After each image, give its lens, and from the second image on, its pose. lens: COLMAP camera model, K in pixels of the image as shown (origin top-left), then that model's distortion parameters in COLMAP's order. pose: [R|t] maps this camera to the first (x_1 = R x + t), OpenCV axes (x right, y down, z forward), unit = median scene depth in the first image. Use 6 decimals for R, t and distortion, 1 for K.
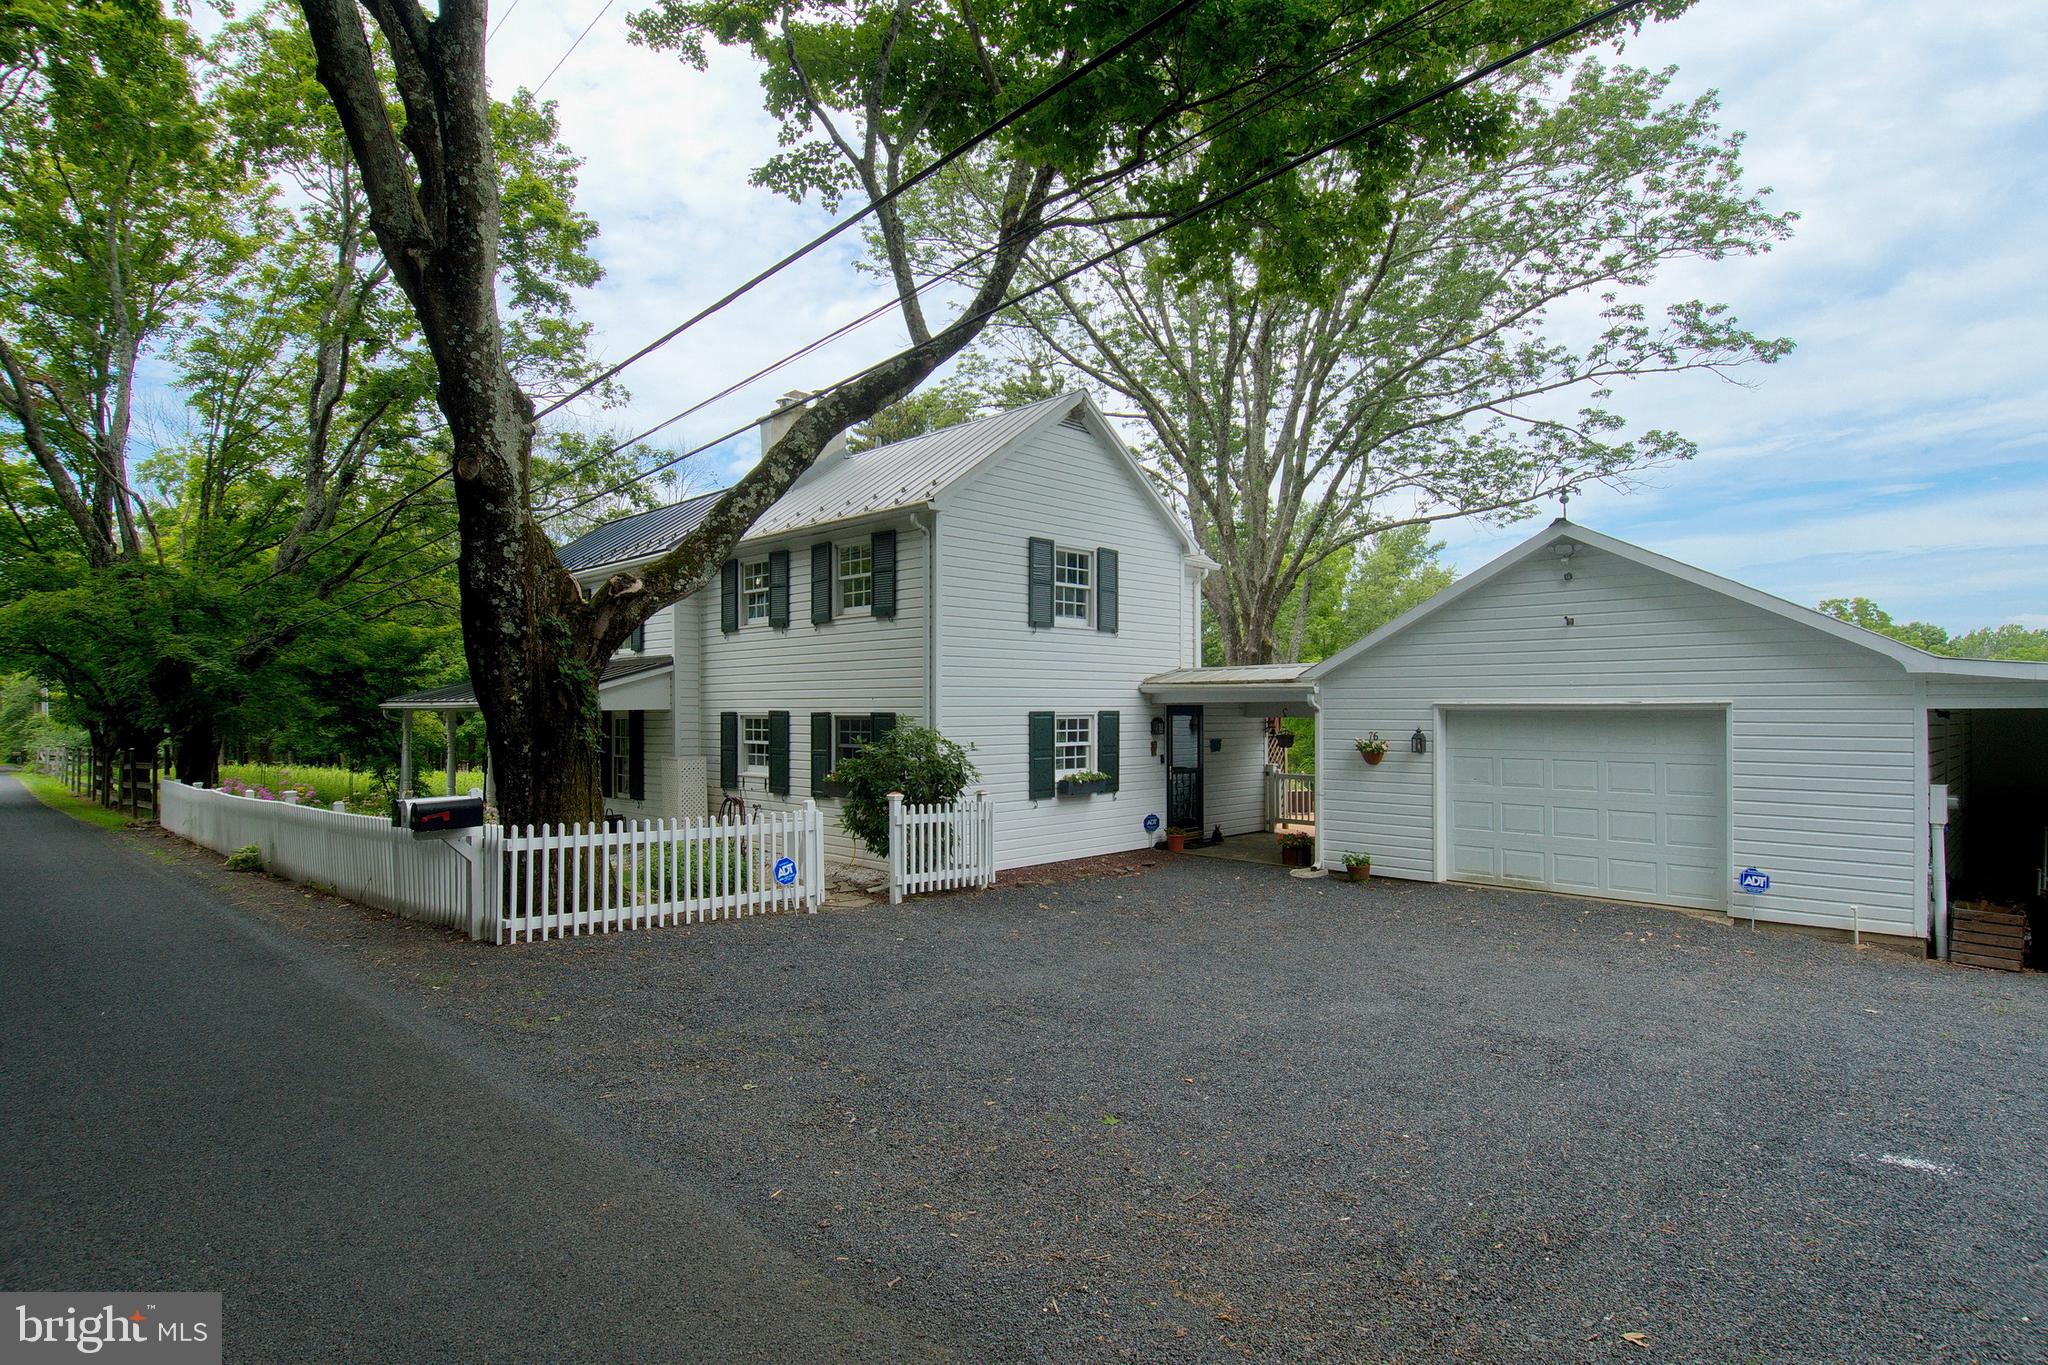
lens RADIAL K [[1076.9, 0, 1014.1], [0, 1076.9, 682.8], [0, 0, 1]] dist [0.043035, -0.046008]
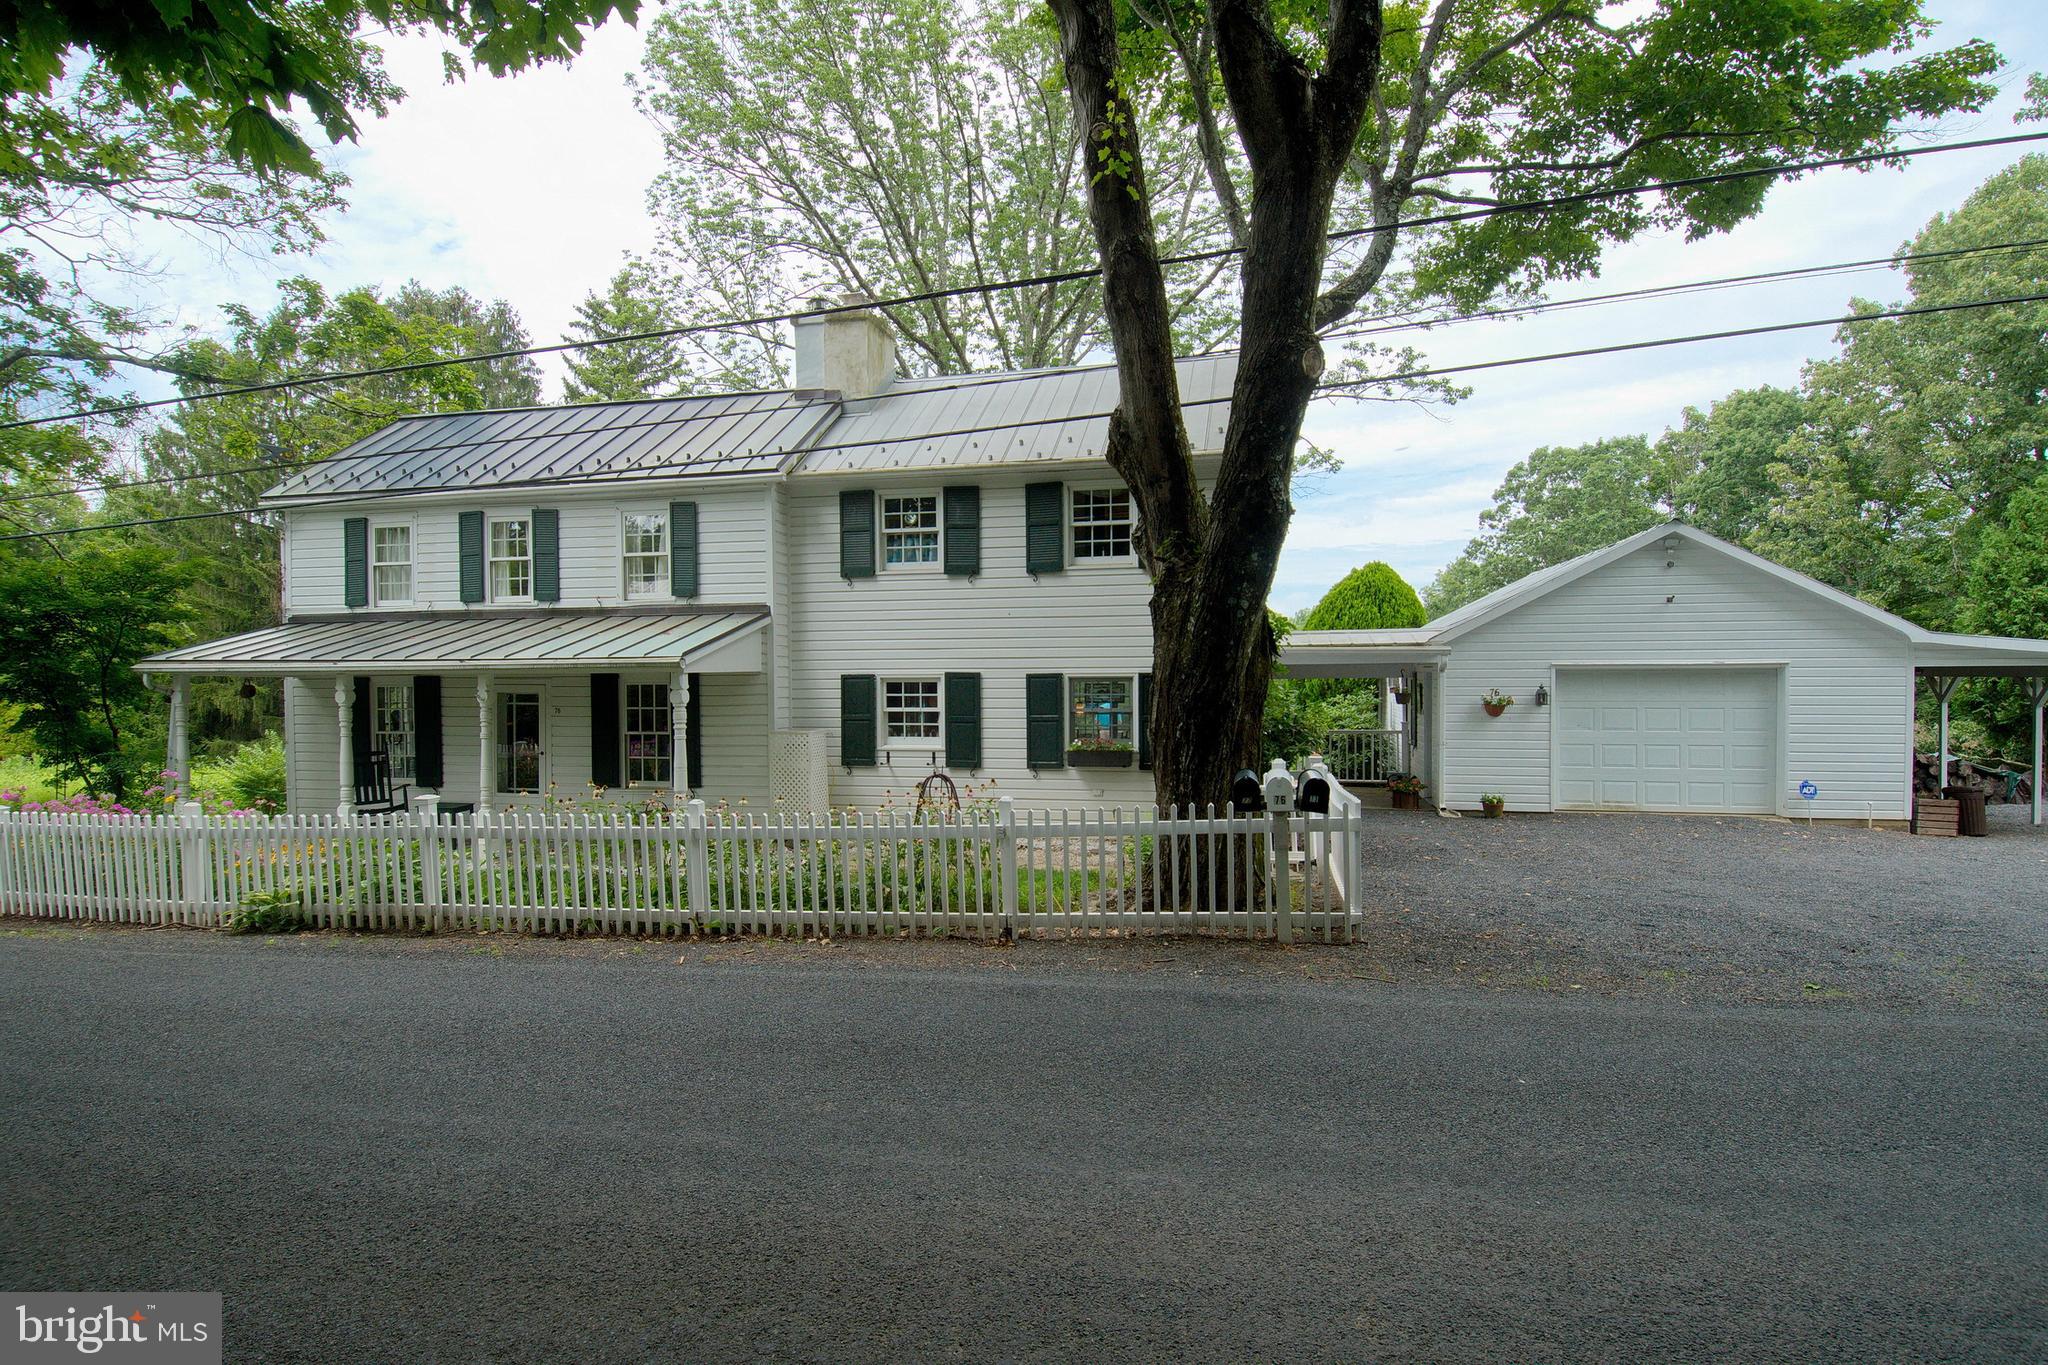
lens RADIAL K [[1076.9, 0, 1014.1], [0, 1076.9, 682.8], [0, 0, 1]] dist [0.043035, -0.046008]
pose [[0.848273, -0.006828, 0.529515, -0.670234], [-0.008977, 0.999588, 0.027271, 0.011020], [-0.529483, -0.027887, 0.847862, 0.259508]]
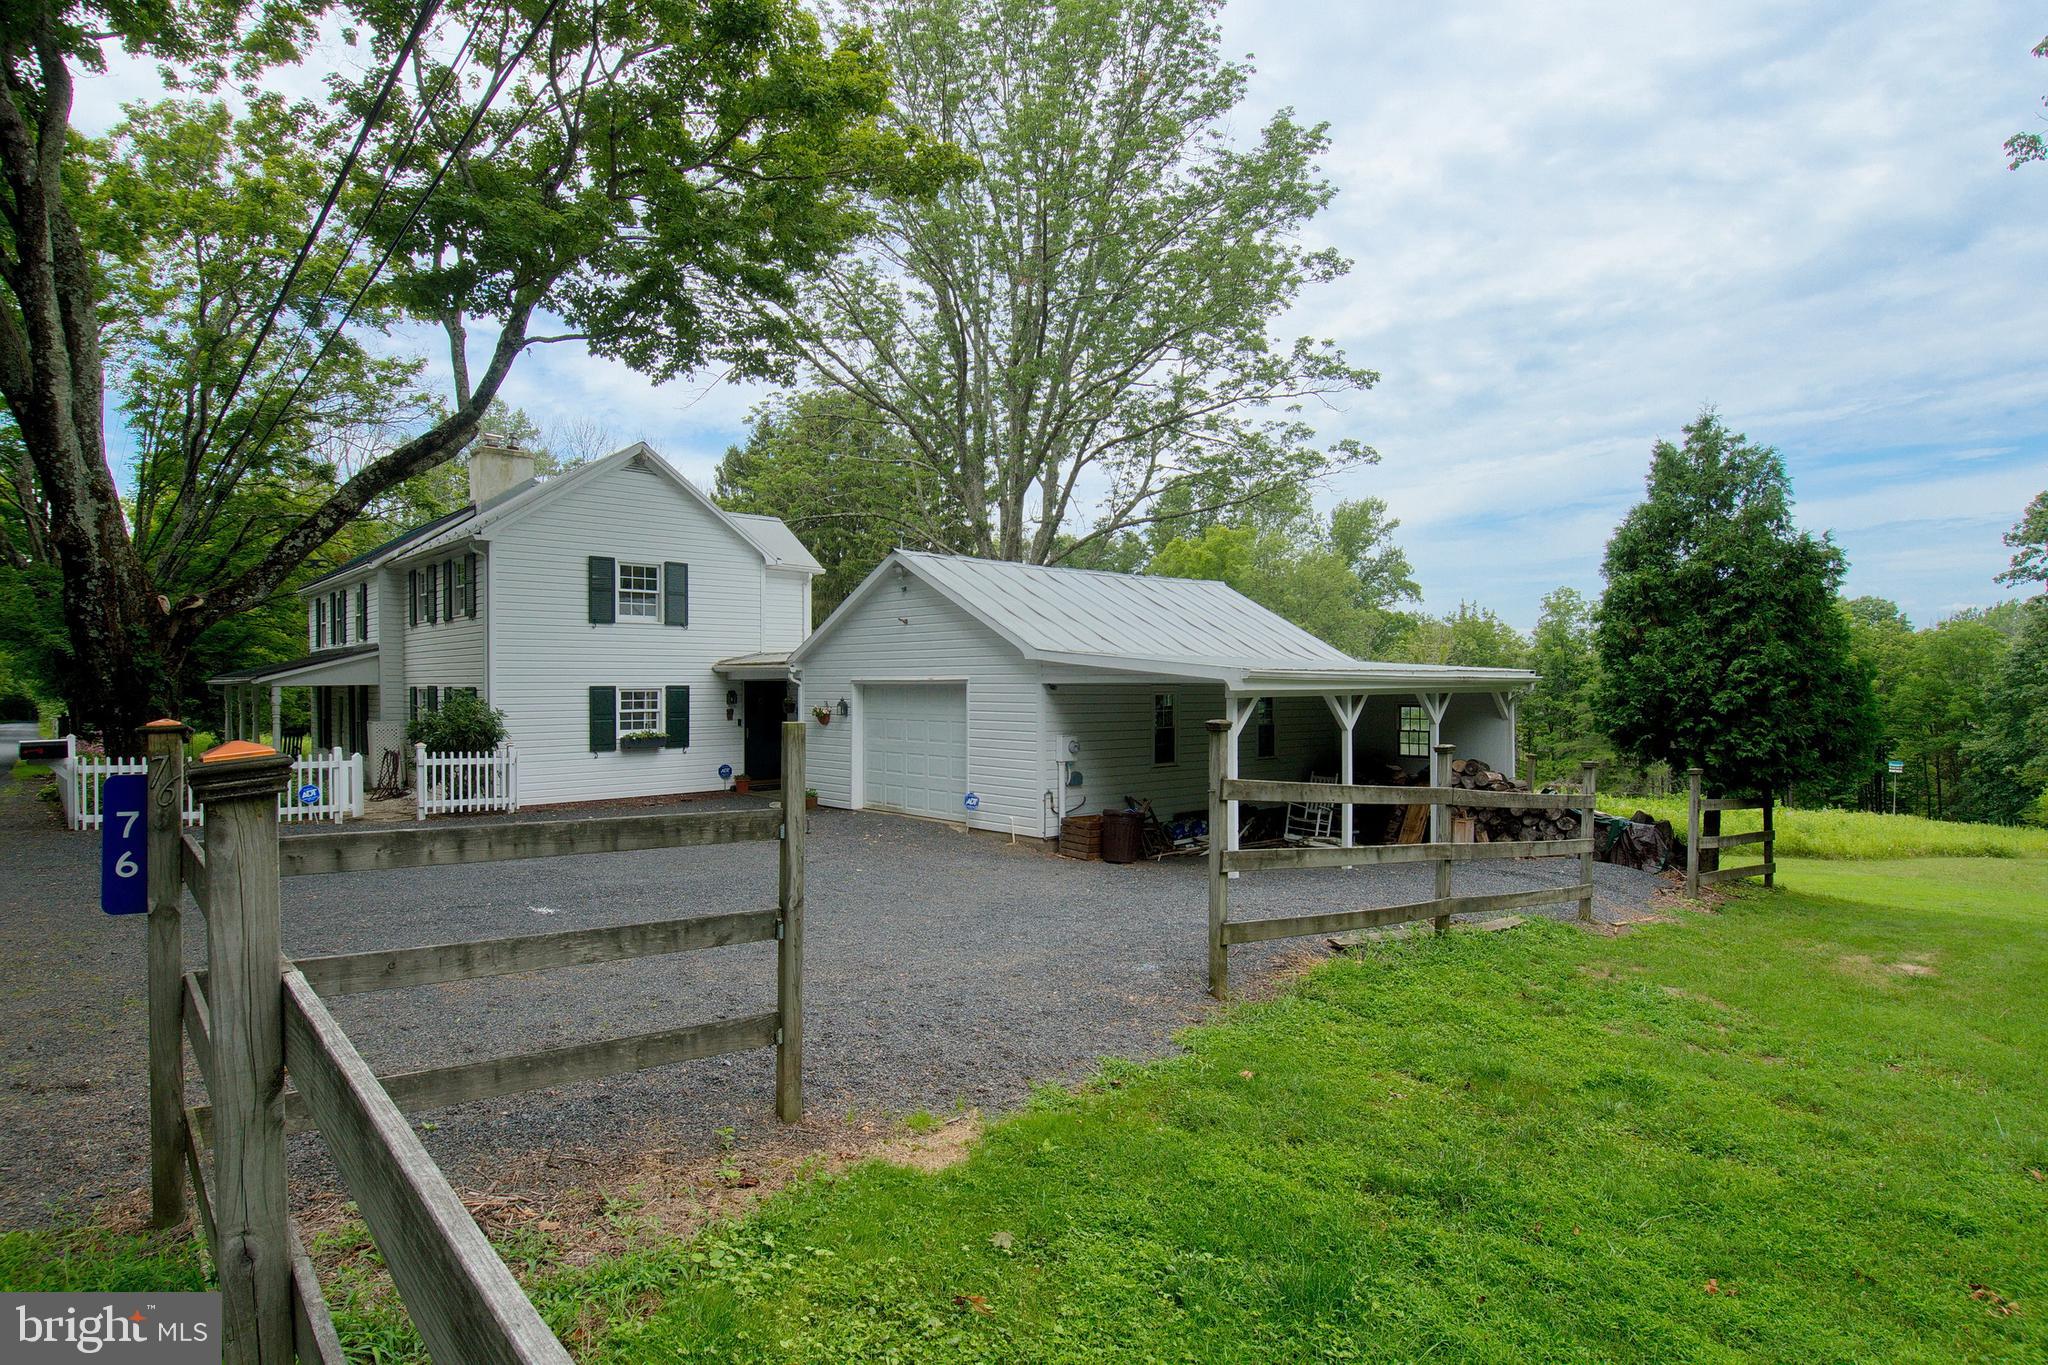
lens RADIAL K [[1099.9, 0, 1049.1], [0, 1099.9, 686.3], [0, 0, 1]] dist [0.041433, -0.048392]
pose [[0.999039, -0.001891, -0.043792, 0.615313], [0.003044, 0.999650, 0.026262, -0.007474], [0.043727, -0.026370, 0.998695, -0.336694]]
